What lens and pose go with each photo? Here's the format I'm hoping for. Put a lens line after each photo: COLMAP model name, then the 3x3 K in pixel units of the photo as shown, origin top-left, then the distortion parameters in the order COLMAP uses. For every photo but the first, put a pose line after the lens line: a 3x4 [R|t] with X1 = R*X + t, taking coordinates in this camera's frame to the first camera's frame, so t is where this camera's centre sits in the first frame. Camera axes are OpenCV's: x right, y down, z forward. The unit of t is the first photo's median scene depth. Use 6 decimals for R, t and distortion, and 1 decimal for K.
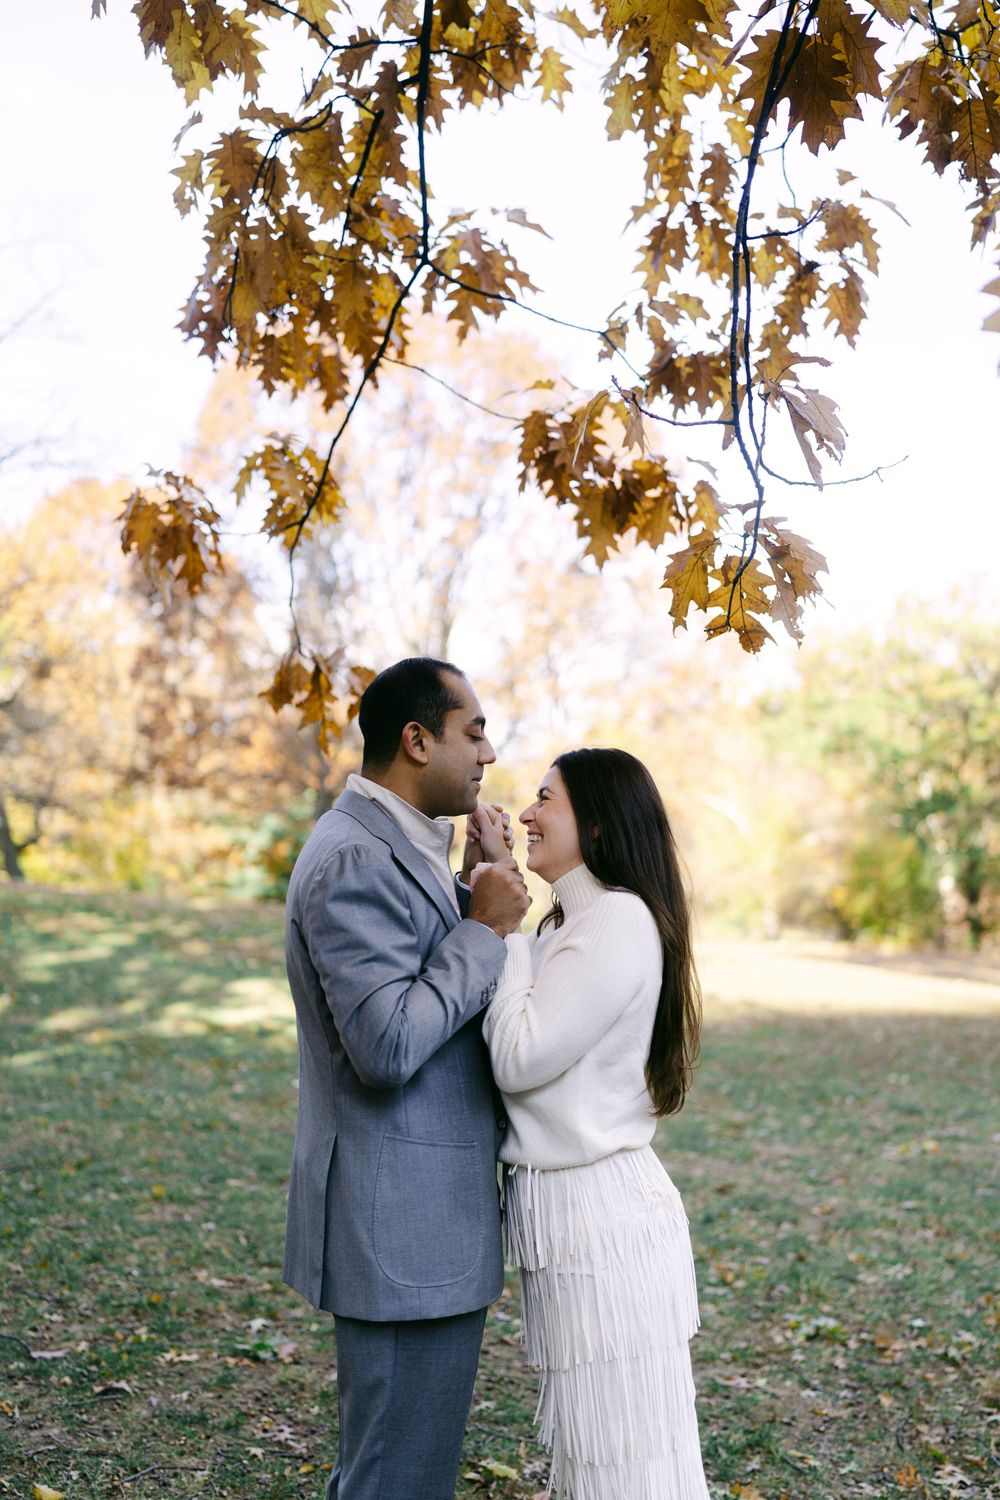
lens RADIAL K [[1373.3, 0, 497.3], [0, 1373.3, 788.1], [0, 0, 1]] dist [-0.060782, 0.076862]
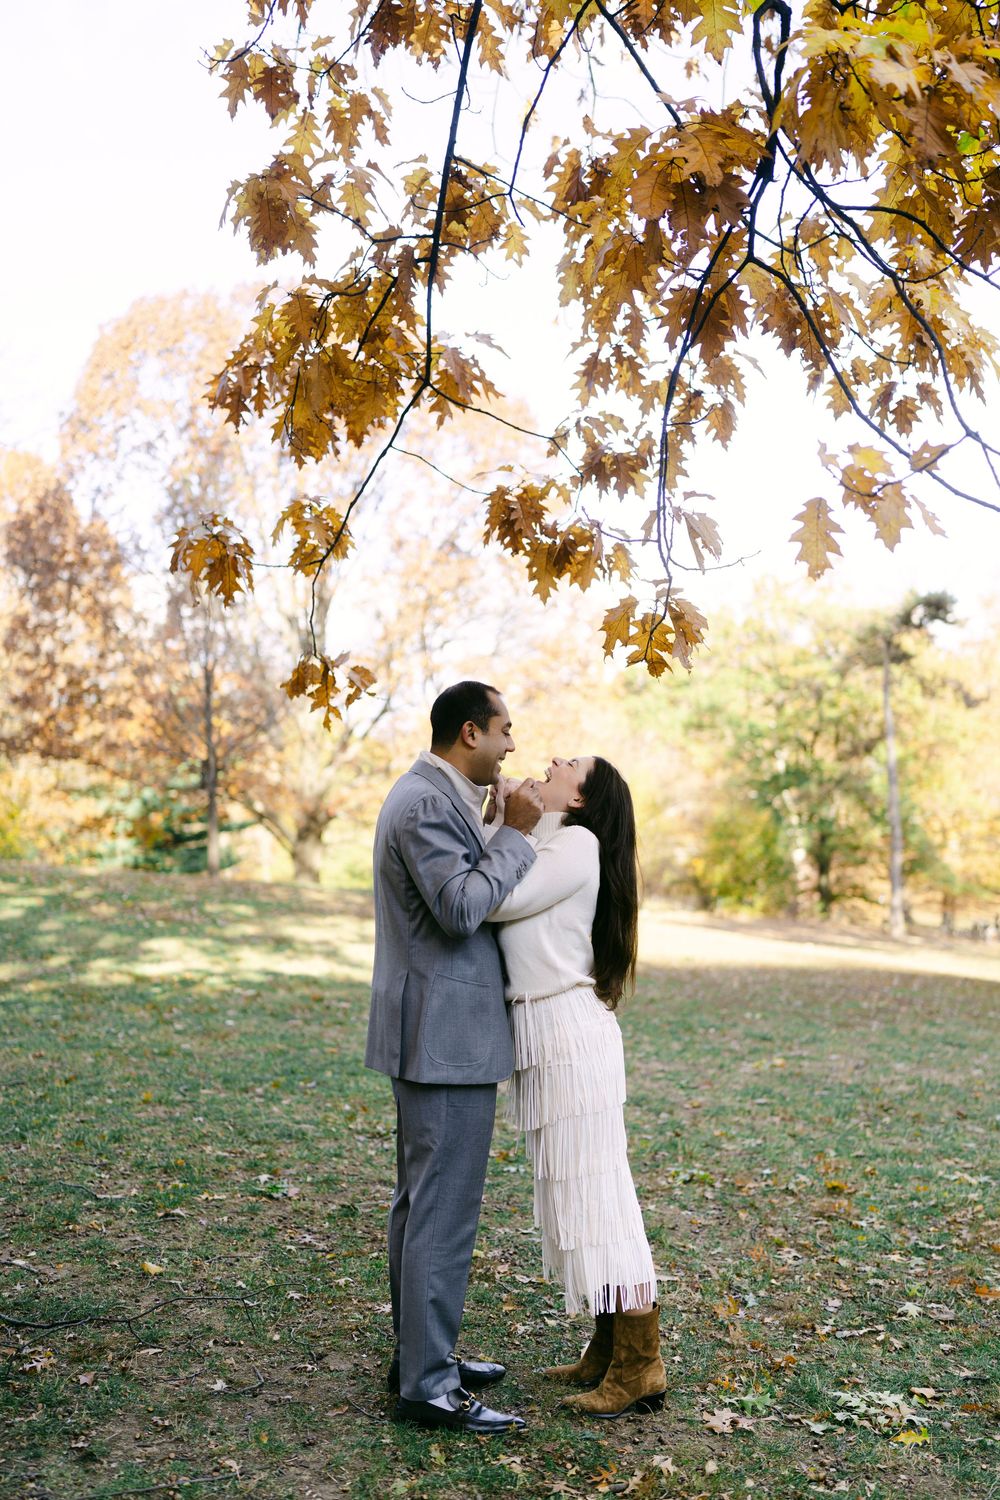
lens RADIAL K [[1431.2, 0, 501.5], [0, 1431.2, 762.2], [0, 0, 1]] dist [-0.004627, 0.018138]
pose [[0.993938, 0.008516, 0.109609, -0.111690], [-0.008640, 0.999962, 0.000661, -0.000095], [-0.109599, -0.001604, 0.993975, -0.385673]]
